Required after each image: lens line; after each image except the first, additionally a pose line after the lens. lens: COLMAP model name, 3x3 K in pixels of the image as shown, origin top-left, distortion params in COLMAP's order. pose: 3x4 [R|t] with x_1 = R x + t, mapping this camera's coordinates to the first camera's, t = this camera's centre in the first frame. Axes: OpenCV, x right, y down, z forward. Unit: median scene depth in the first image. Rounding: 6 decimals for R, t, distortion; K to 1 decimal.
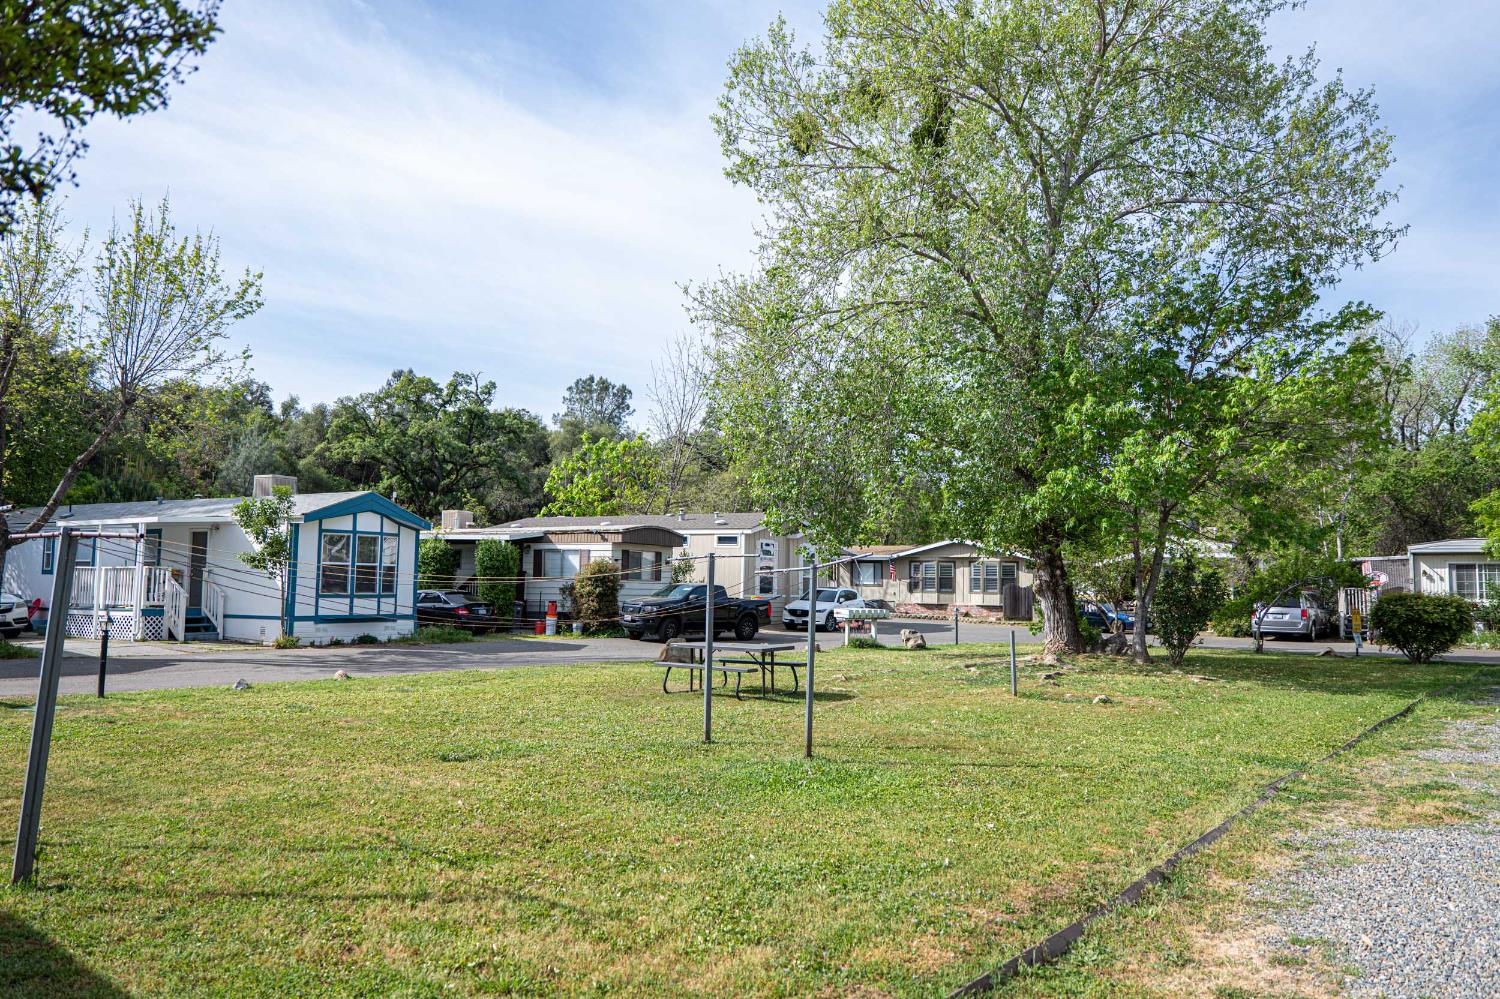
lens RADIAL K [[1133.7, 0, 750.0], [0, 1133.7, 499.5], [0, 0, 1]] dist [0.007013, 0.008380]
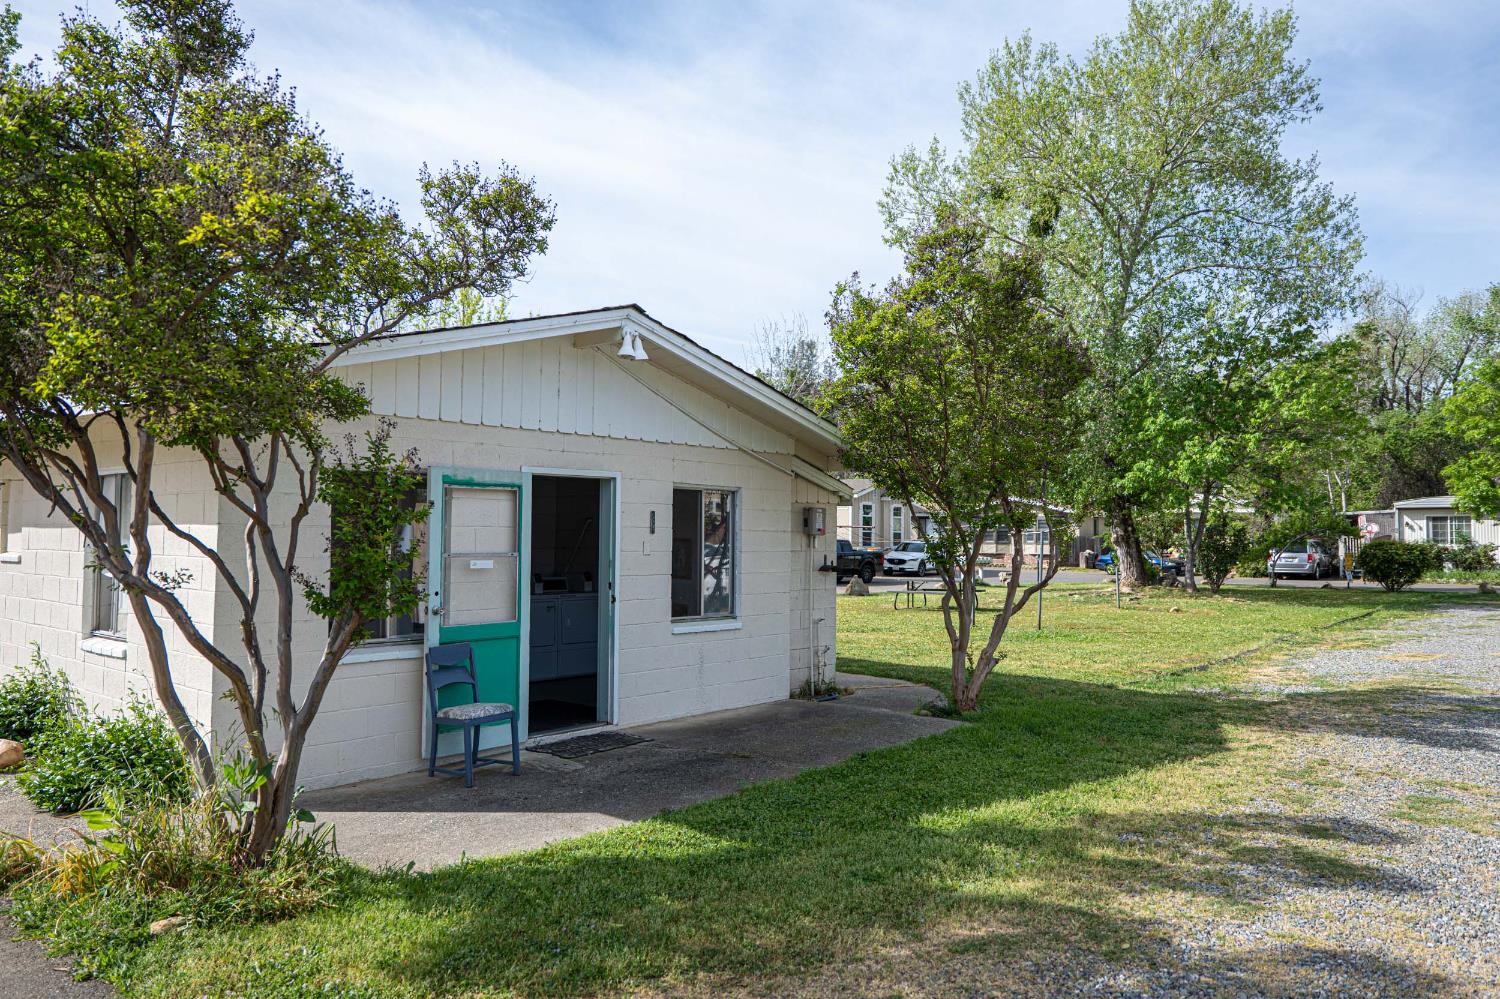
lens RADIAL K [[1133.7, 0, 750.0], [0, 1133.7, 499.5], [0, 0, 1]] dist [0.007013, 0.008380]
pose [[0.999877, -0.011064, -0.011094, -0.144974], [0.011511, 0.999091, 0.041036, -0.027731], [0.010630, -0.041158, 0.999096, -0.322506]]
